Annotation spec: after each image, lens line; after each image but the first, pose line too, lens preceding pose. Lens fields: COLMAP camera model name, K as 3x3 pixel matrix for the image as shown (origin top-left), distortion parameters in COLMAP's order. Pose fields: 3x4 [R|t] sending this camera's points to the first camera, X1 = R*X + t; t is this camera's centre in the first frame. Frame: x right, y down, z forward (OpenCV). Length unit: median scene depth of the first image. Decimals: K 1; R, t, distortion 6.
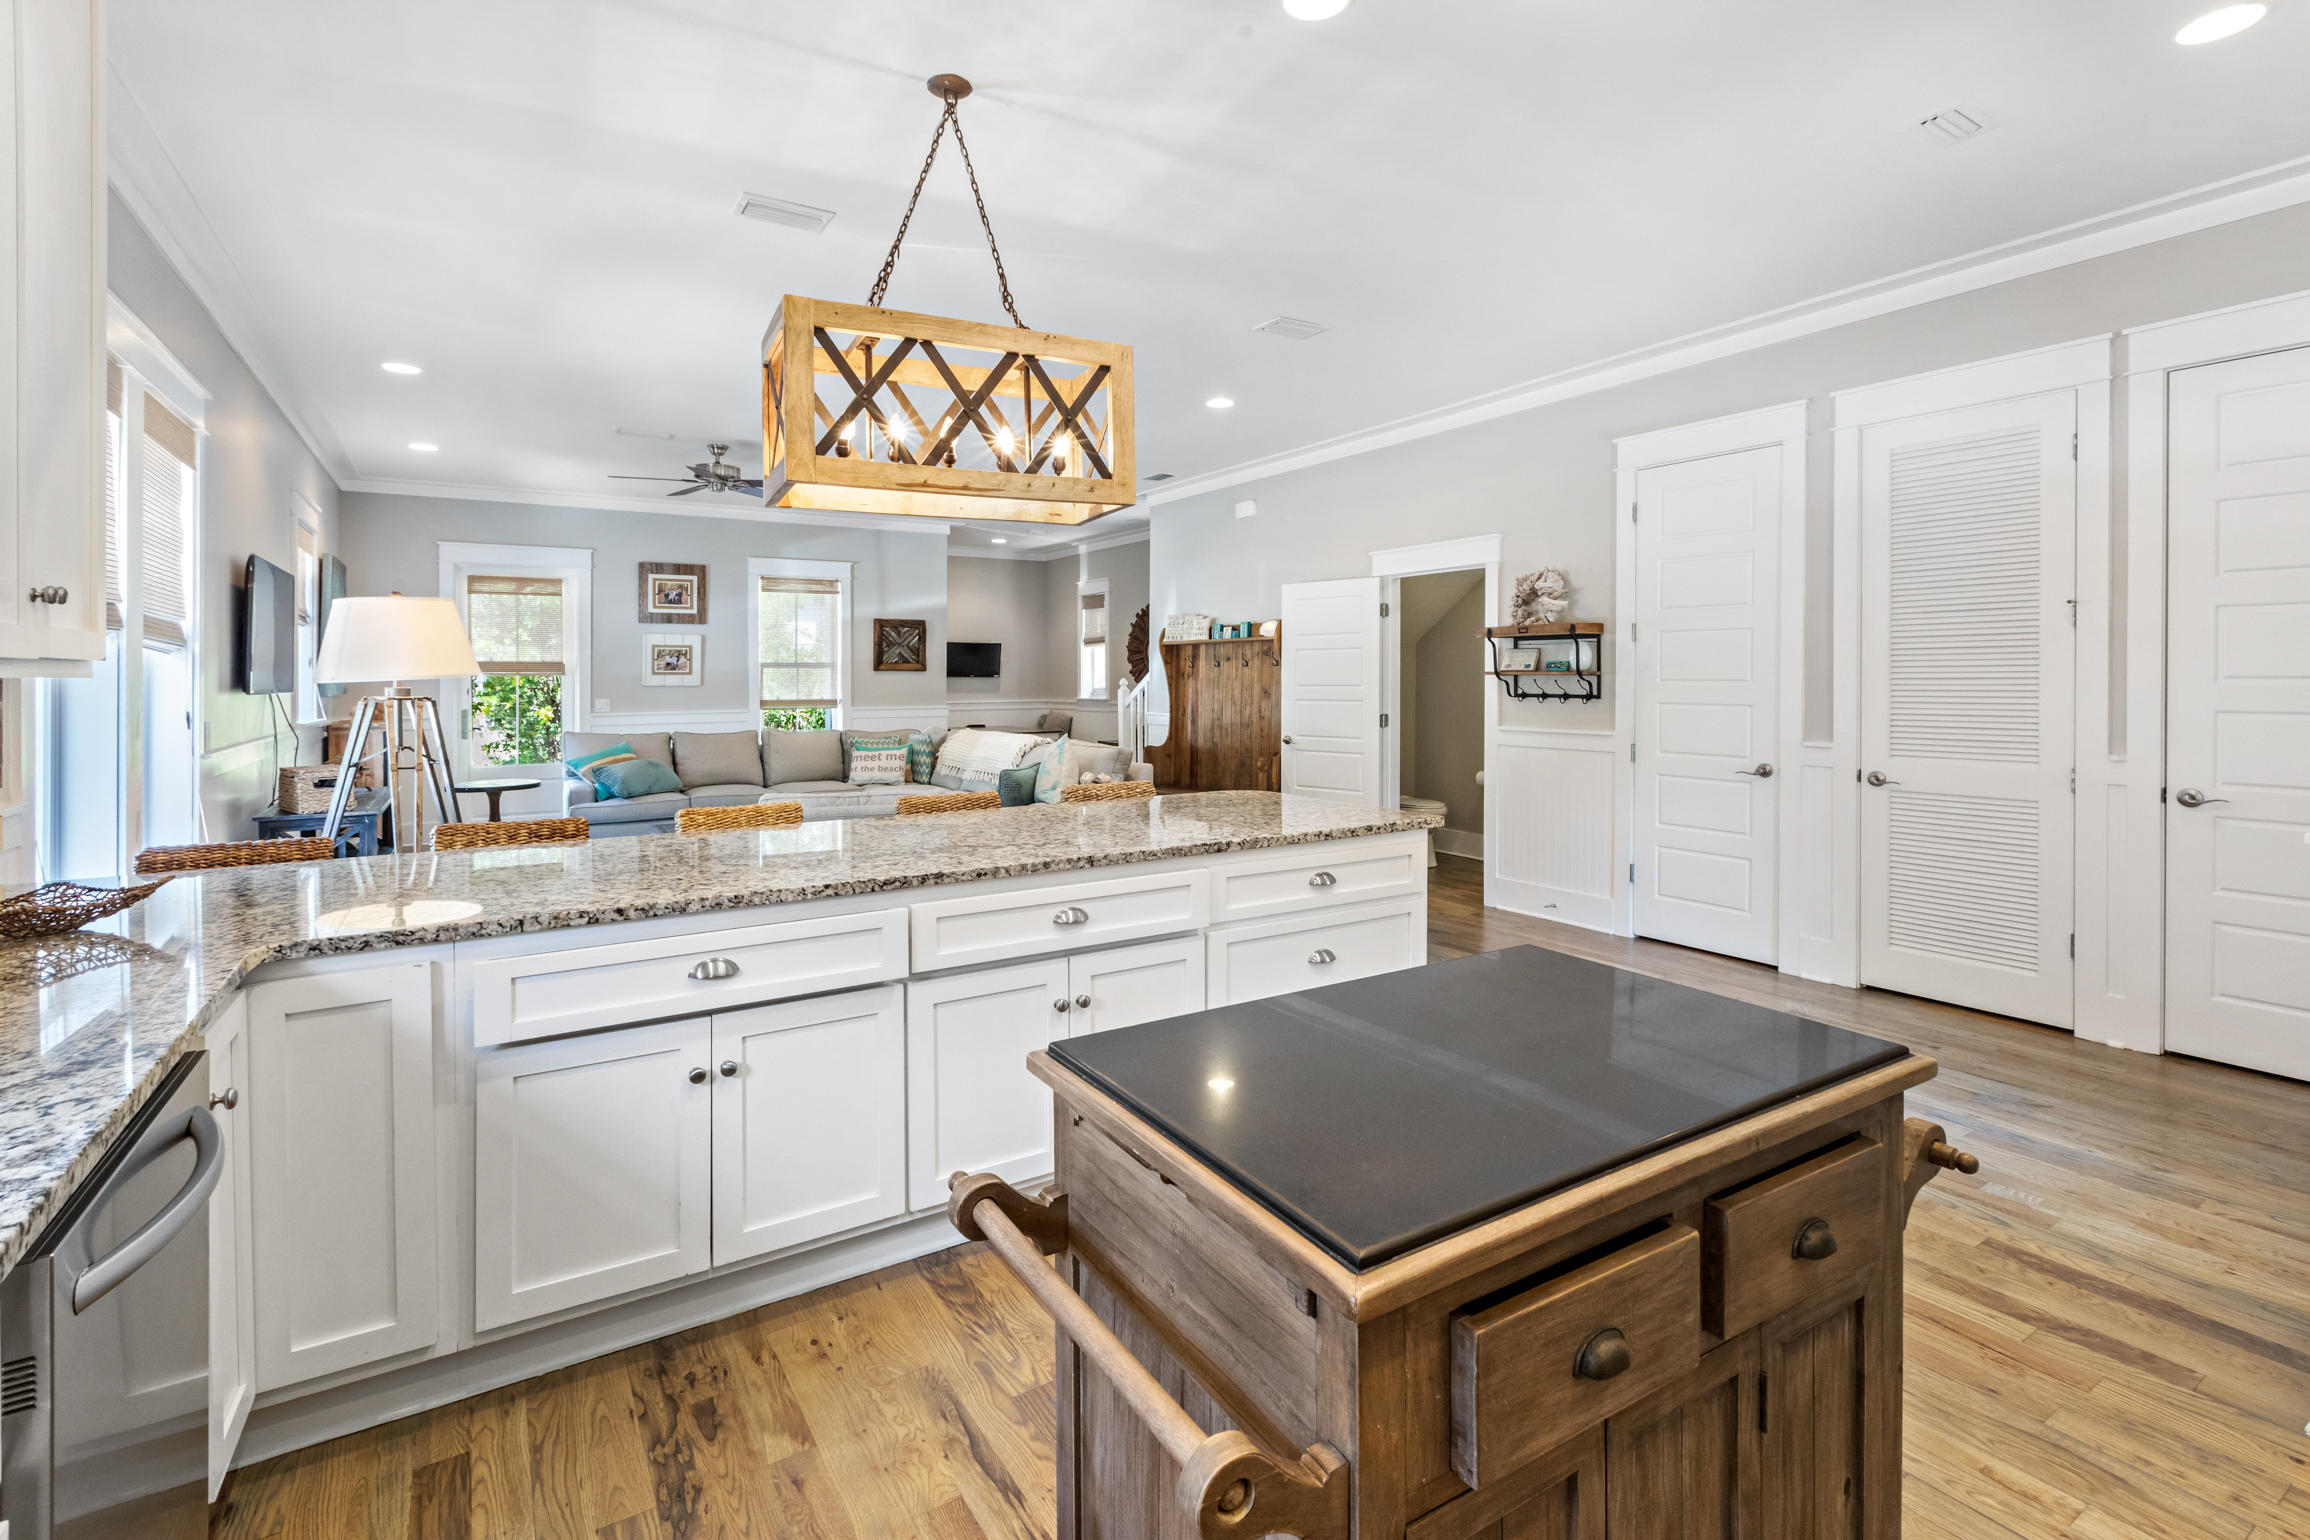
lens RADIAL K [[1021.5, 0, 1144.7], [0, 1021.5, 623.4], [0, 0, 1]] dist [-0.001132, -0.000203]
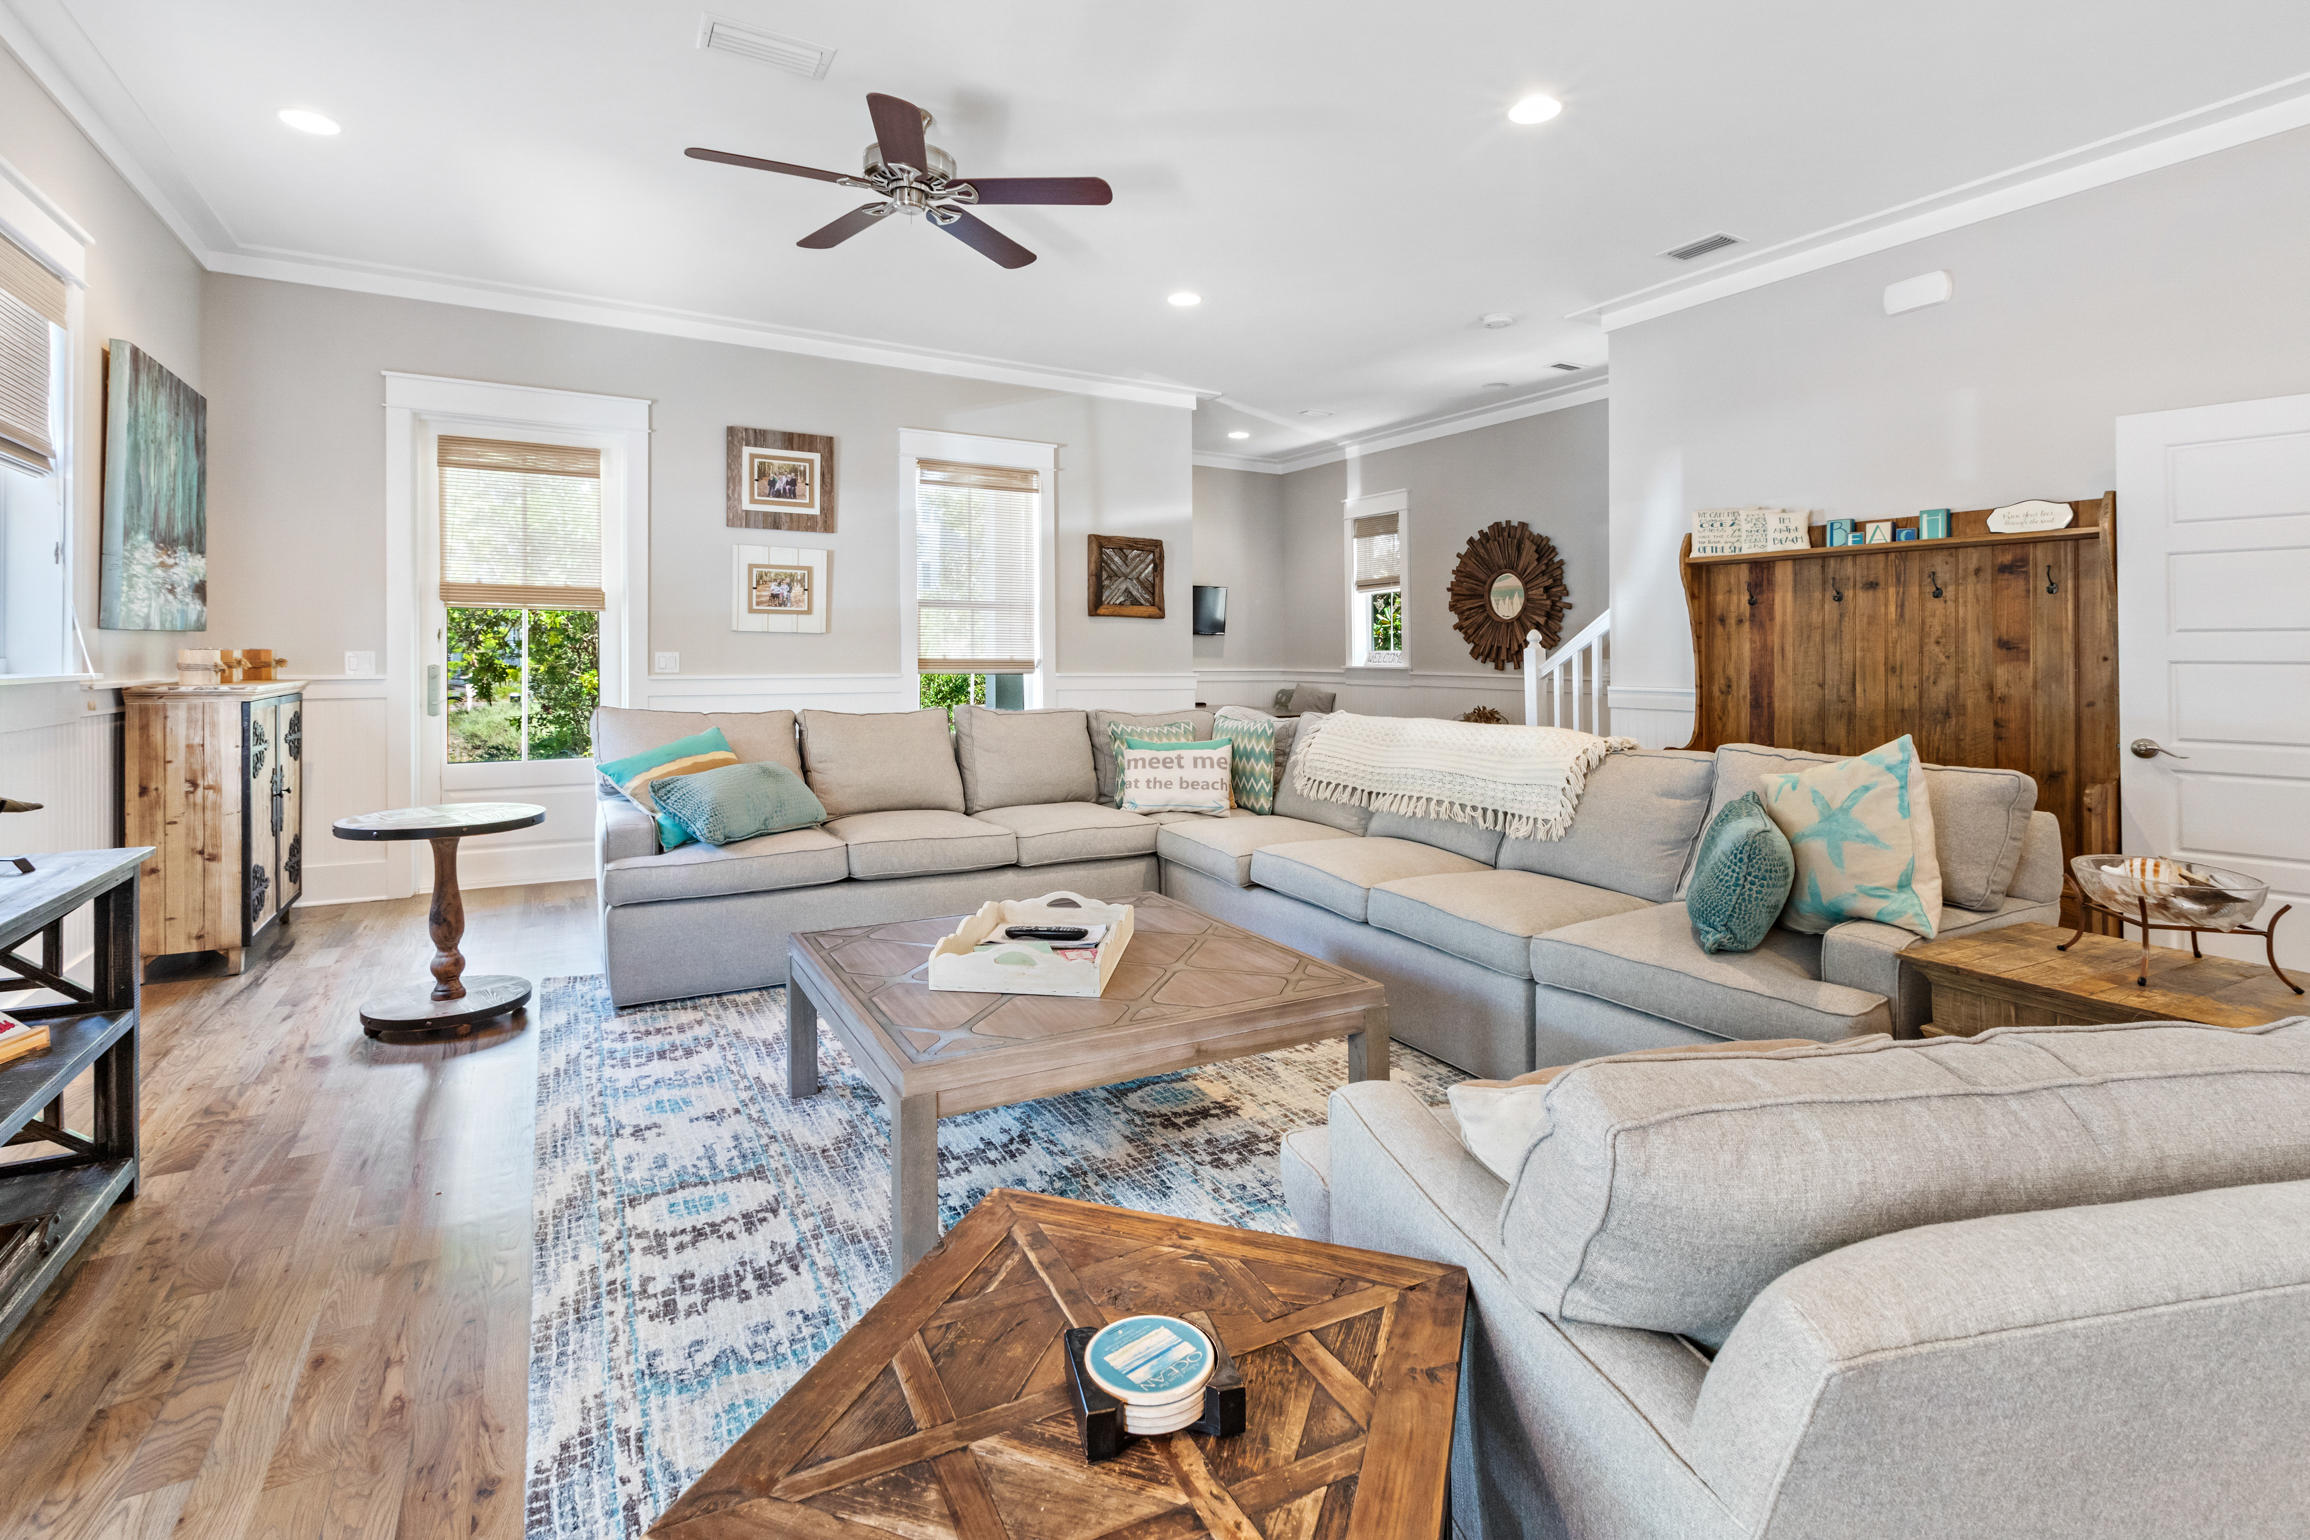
lens RADIAL K [[1024.5, 0, 1173.1], [0, 1024.5, 626.1], [0, 0, 1]] dist [0.002918, 0.000451]
pose [[0.999652, 0.013626, -0.022597, -0.217817], [-0.013089, 0.999633, 0.023739, 0.040461], [0.022913, -0.023435, 0.999463, 0.400532]]
